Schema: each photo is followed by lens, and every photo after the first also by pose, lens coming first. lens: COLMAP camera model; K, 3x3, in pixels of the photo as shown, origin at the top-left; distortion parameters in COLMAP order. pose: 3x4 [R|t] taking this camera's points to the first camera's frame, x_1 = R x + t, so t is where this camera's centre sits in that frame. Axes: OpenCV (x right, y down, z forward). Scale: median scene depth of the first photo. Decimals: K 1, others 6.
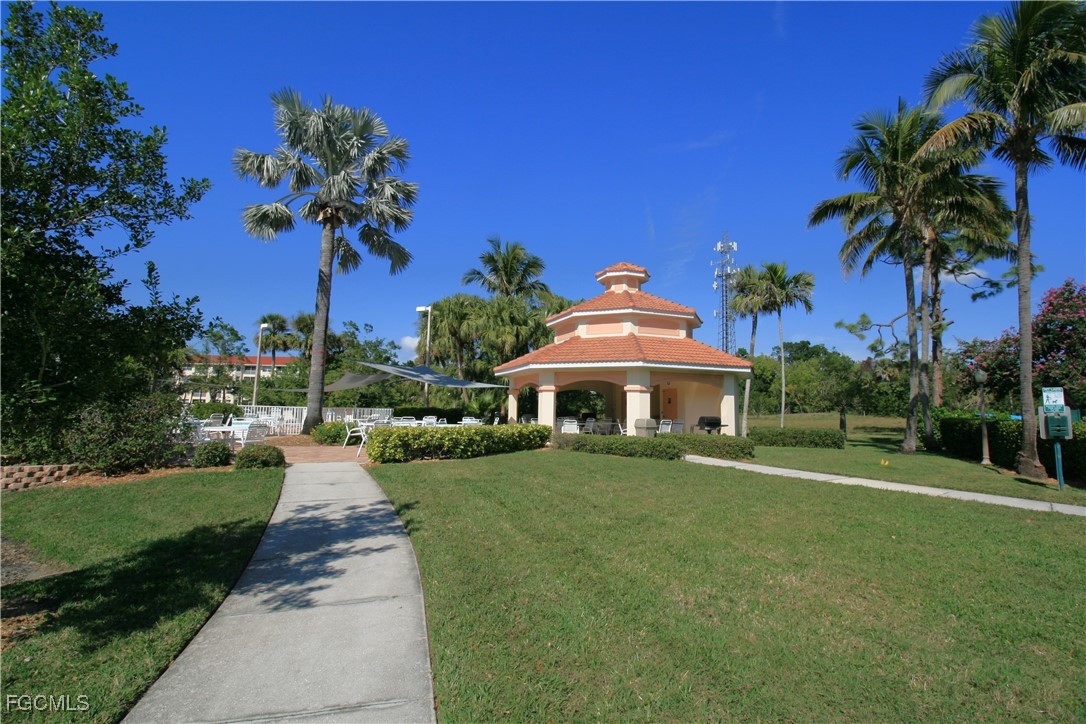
lens RADIAL K [[507.6, 0, 550.6], [0, 507.6, 359.6], [0, 0, 1]] dist [-0.008667, -0.004750]
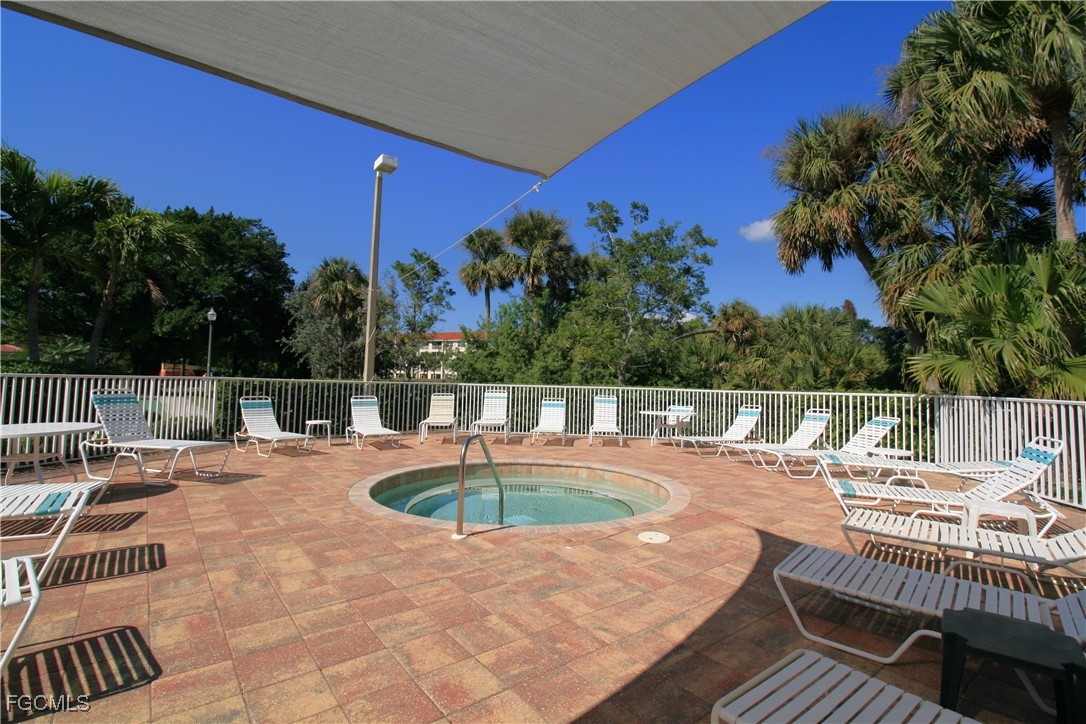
lens RADIAL K [[507.6, 0, 543.2], [0, 507.6, 354.9], [0, 0, 1]] dist [-0.008667, -0.004750]
pose [[0.873415, -0.021499, -0.486502, -0.477313], [0.040760, 0.998747, 0.029041, 0.110676], [0.485268, -0.045195, 0.873196, 1.222171]]
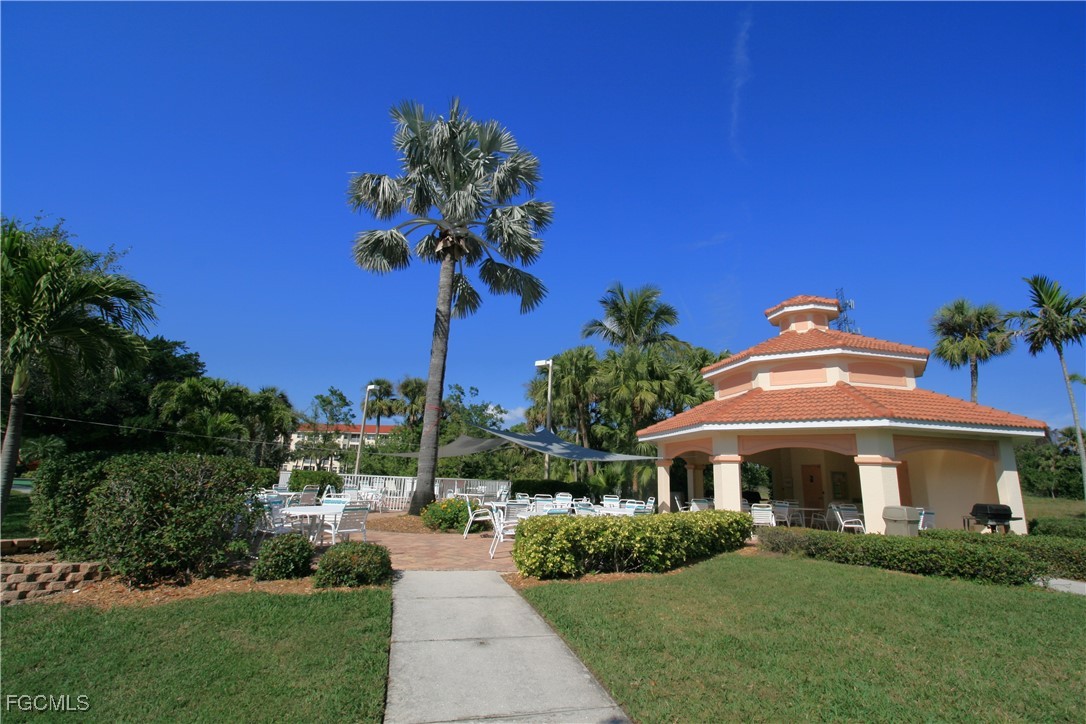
lens RADIAL K [[507.6, 0, 545.7], [0, 507.6, 360.3], [0, 0, 1]] dist [-0.008667, -0.004750]
pose [[0.983301, -0.021788, -0.180675, -0.129854], [-0.003052, 0.990693, -0.136077, 0.017154], [0.181959, 0.134357, 0.974084, 0.230852]]
